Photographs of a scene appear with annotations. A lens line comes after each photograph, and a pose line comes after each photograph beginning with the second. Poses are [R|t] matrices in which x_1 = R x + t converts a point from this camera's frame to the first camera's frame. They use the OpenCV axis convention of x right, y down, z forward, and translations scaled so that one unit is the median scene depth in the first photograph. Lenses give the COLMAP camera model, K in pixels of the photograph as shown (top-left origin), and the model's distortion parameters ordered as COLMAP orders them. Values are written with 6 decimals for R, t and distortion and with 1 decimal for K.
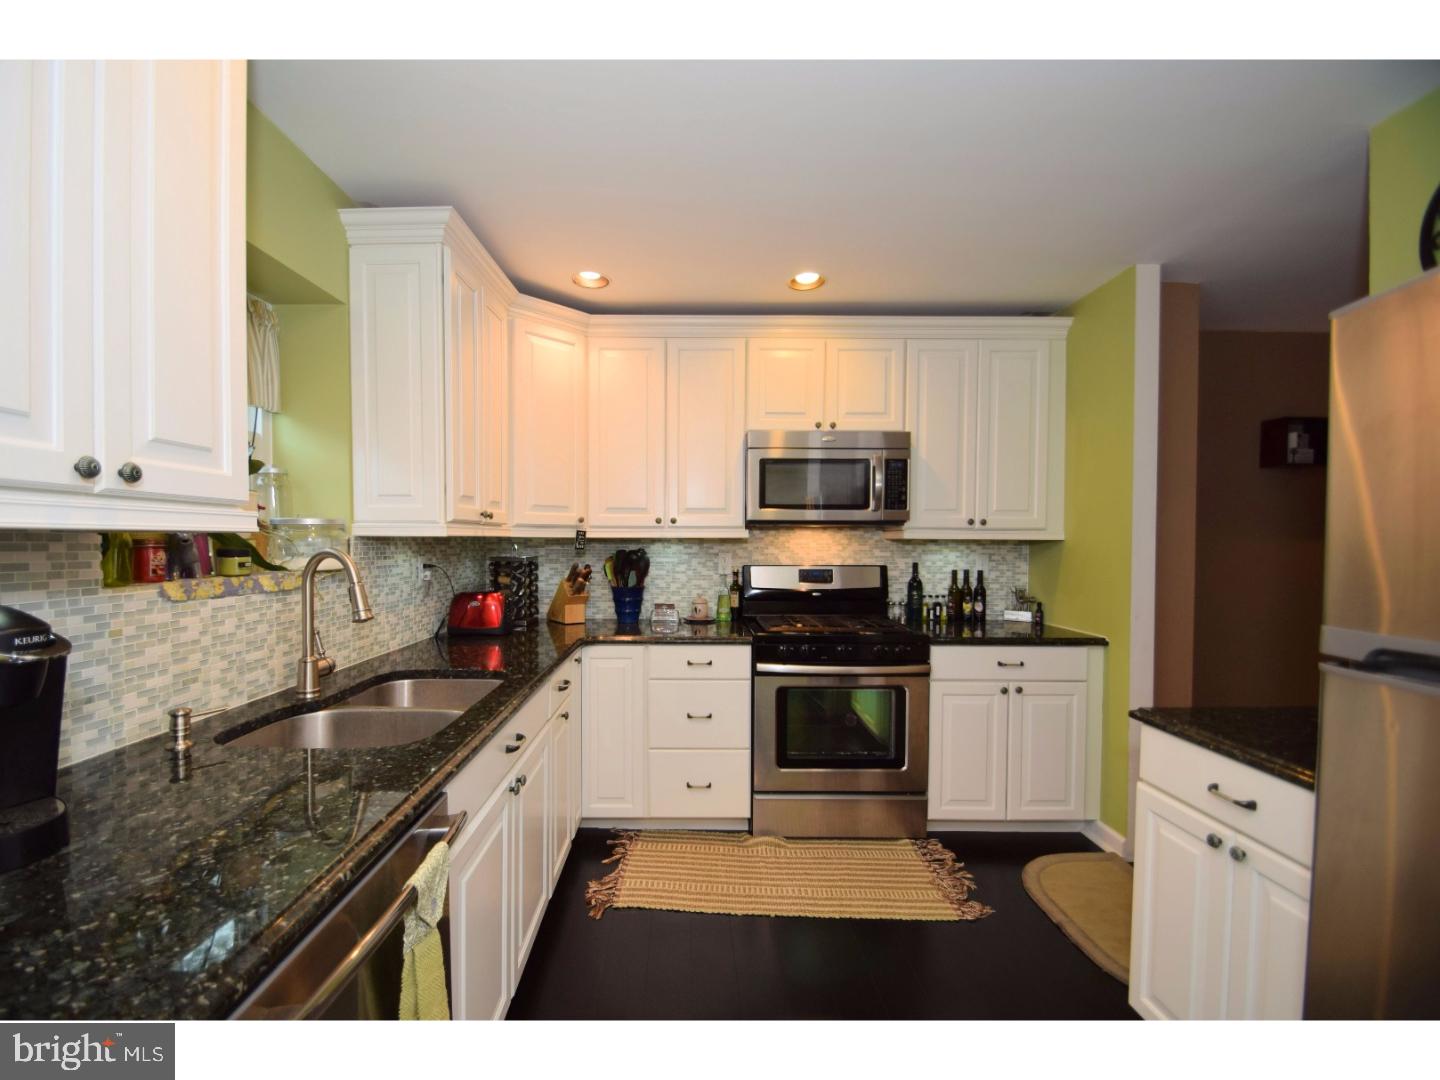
lens RADIAL K [[638.3, 0, 687.7], [0, 638.3, 558.0], [0, 0, 1]] dist [0.010851, -0.012959]
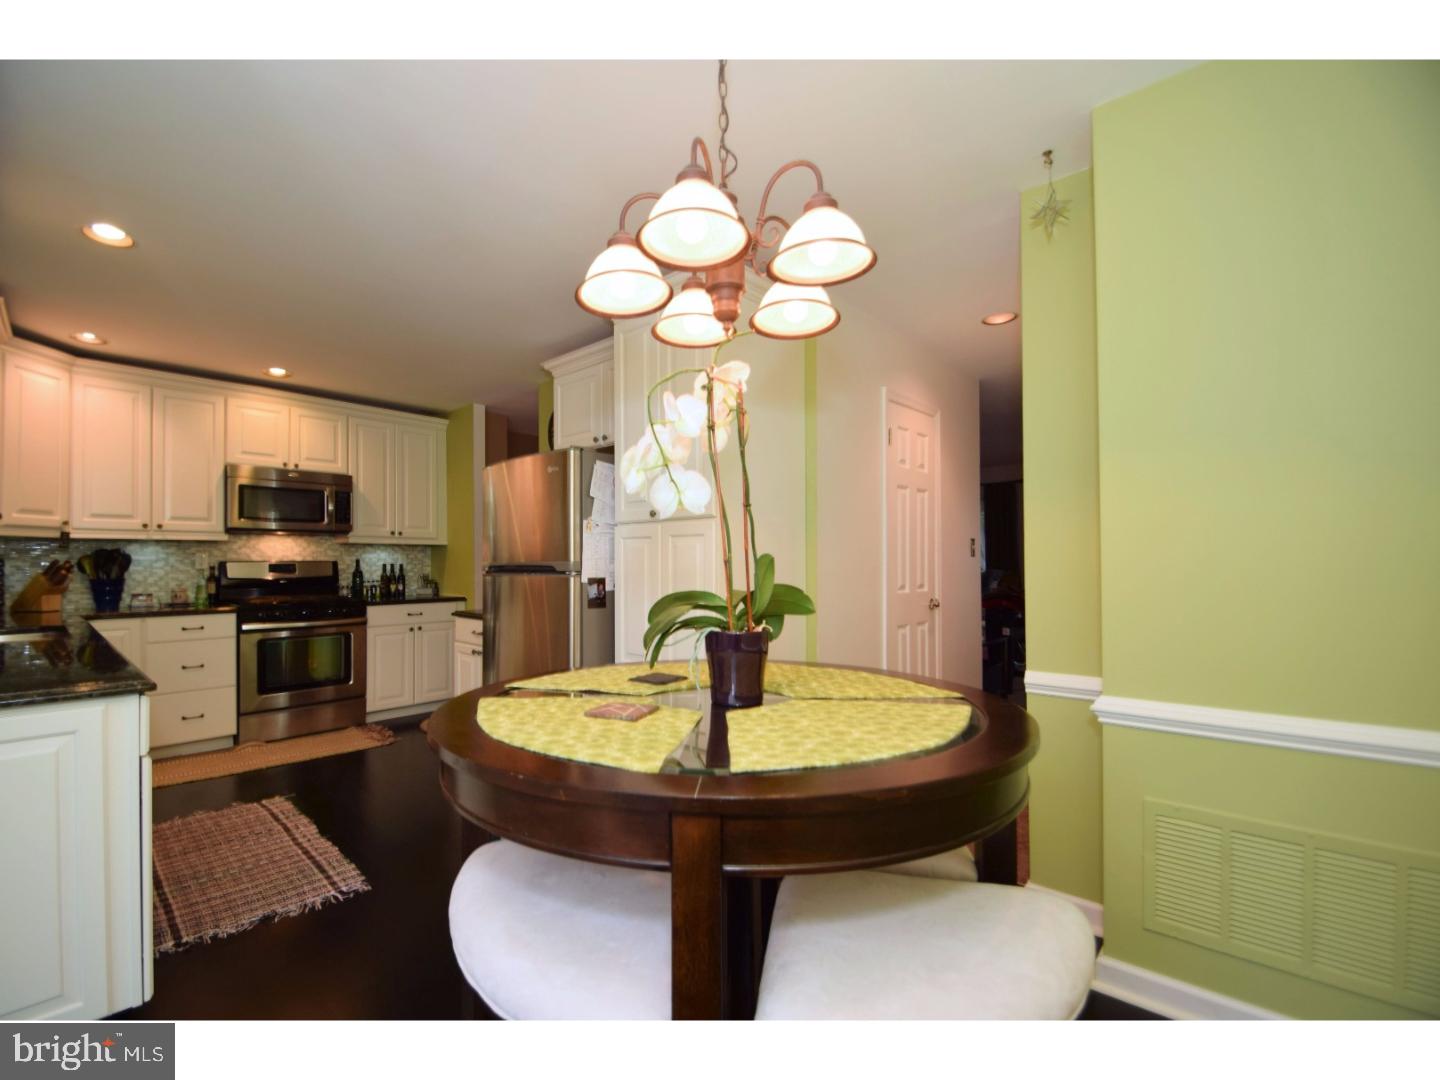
lens RADIAL K [[632.3, 0, 694.7], [0, 632.3, 560.0], [0, 0, 1]] dist [0.000181, -0.014977]
pose [[0.683887, -0.004589, 0.729573, -0.200971], [0.022589, 0.999634, -0.014888, 0.052352], [-0.729238, 0.026662, 0.683741, -0.642944]]
